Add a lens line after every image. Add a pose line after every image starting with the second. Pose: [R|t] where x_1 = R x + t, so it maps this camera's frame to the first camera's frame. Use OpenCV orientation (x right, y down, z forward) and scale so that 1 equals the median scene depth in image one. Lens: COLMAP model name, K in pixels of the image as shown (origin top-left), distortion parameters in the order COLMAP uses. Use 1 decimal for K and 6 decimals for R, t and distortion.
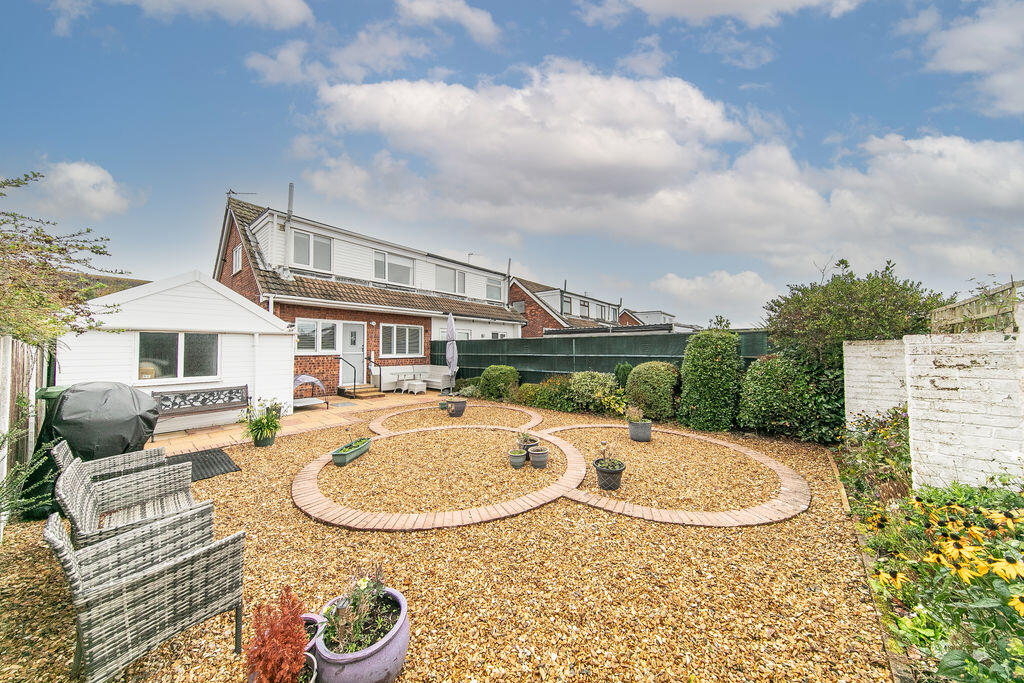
lens RADIAL K [[325.9, 0, 512.0], [0, 325.9, 341.5], [0, 0, 1]] dist [-0.000053, -0.000002]
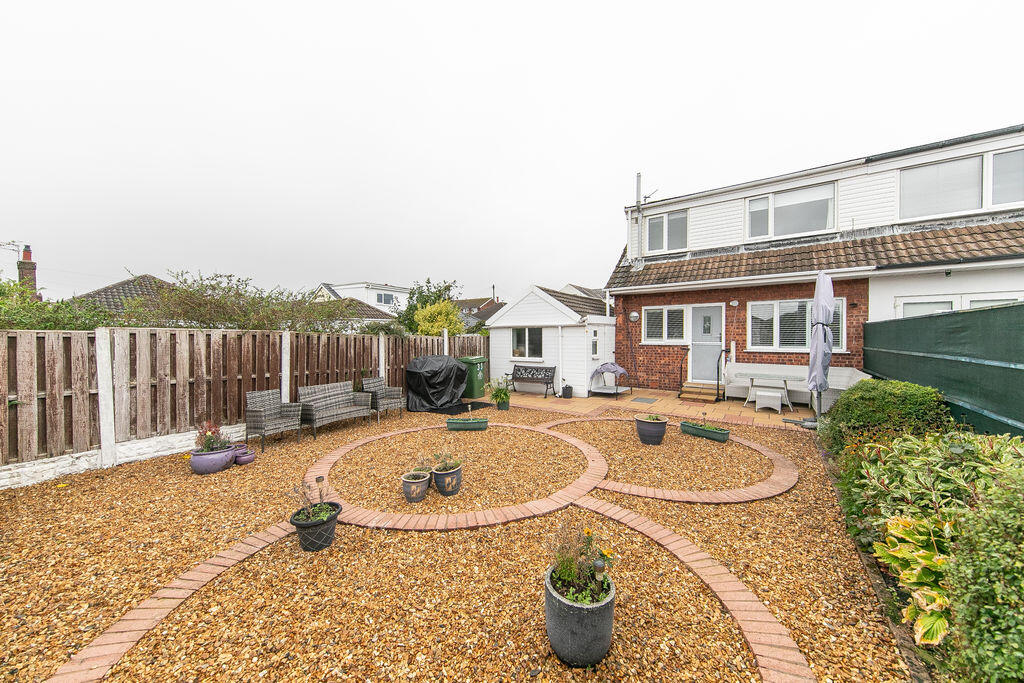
lens RADIAL K [[358.9, 0, 512.0], [0, 358.9, 341.5], [0, 0, 1]] dist [0.000207, -0.000013]
pose [[0.053681, 0.012984, -0.998474, 0.382615], [0.024373, 0.999601, 0.014309, 0.006939], [0.998261, -0.025104, 0.053344, 0.495430]]
